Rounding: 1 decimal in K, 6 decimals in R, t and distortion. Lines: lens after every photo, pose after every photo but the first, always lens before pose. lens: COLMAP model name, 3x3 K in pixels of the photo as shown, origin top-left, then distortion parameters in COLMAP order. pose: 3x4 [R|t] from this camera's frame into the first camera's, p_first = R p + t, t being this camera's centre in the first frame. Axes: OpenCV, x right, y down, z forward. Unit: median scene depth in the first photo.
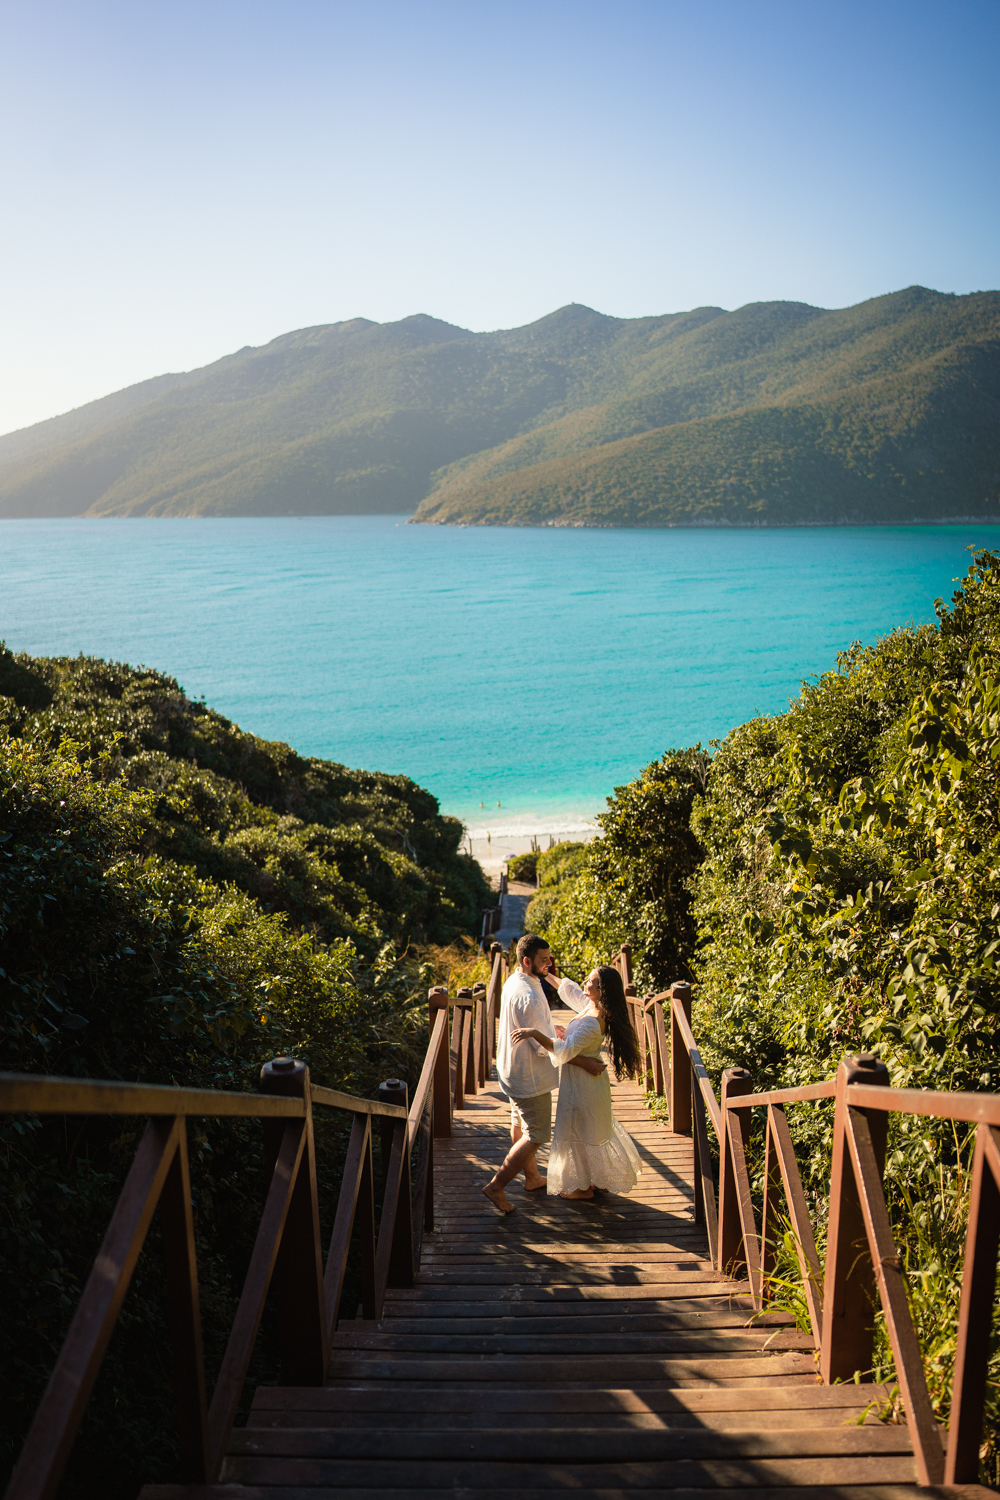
lens RADIAL K [[1431.9, 0, 500.0], [0, 1431.9, 750.0], [0, 0, 1]] dist [-0.184800, 0.003102]
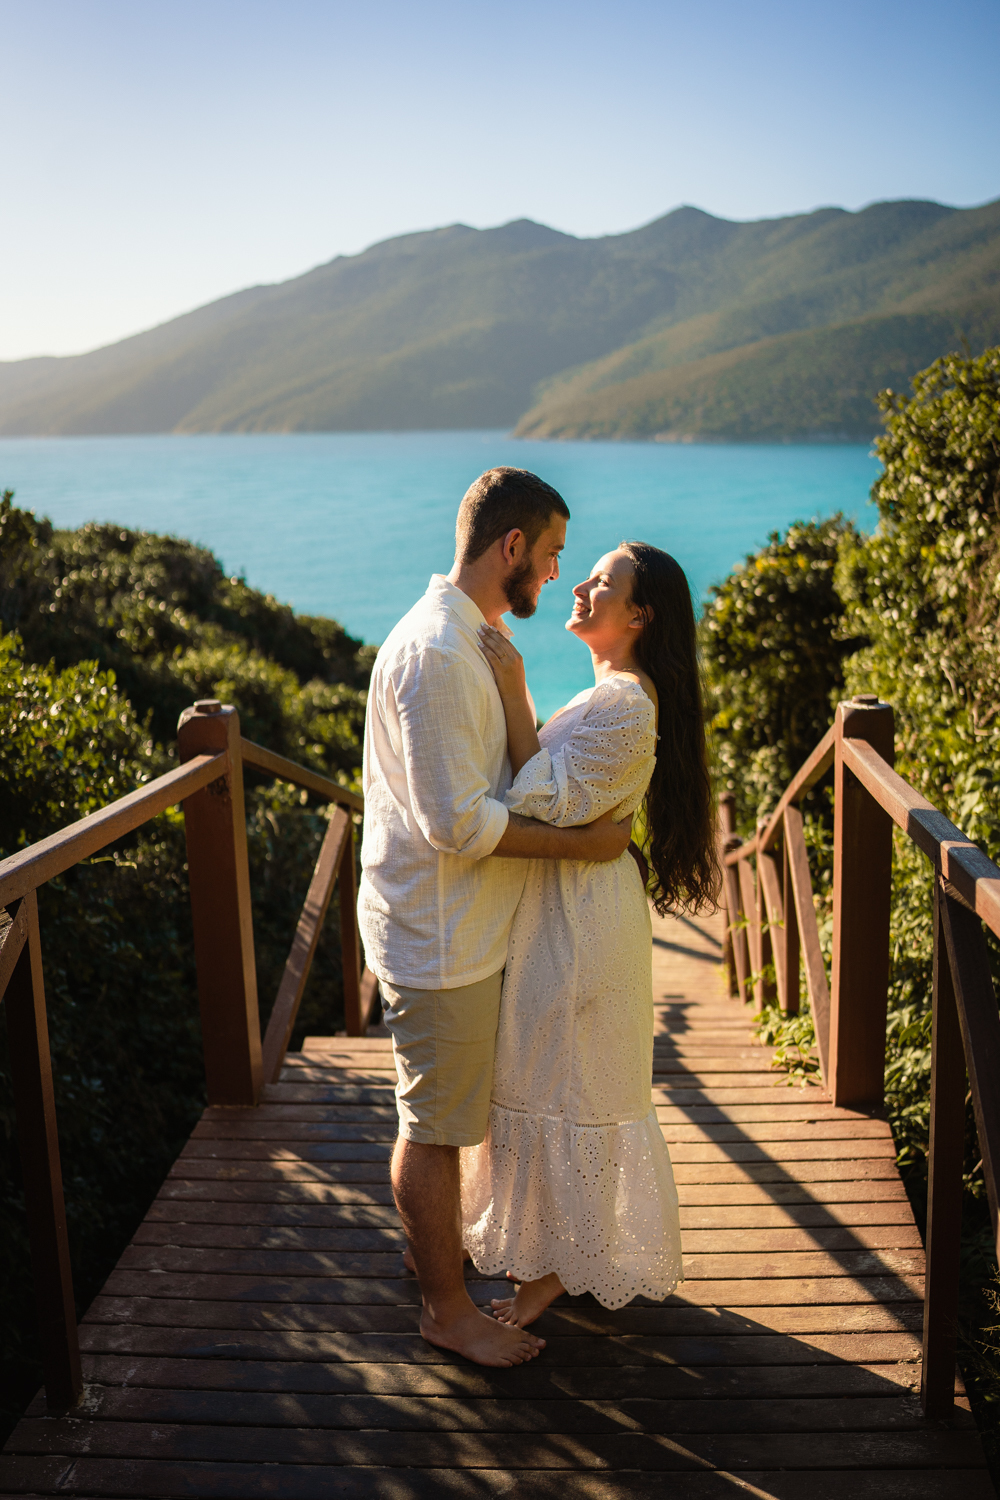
lens RADIAL K [[1496.8, 0, 500.0], [0, 1496.8, 750.0], [0, 0, 1]] dist [-0.194572, 0.233962]
pose [[0.997586, 0.009345, -0.068805, 0.048858], [-0.005997, 0.998795, 0.048707, 0.129293], [0.069177, -0.048177, 0.996440, 0.497174]]
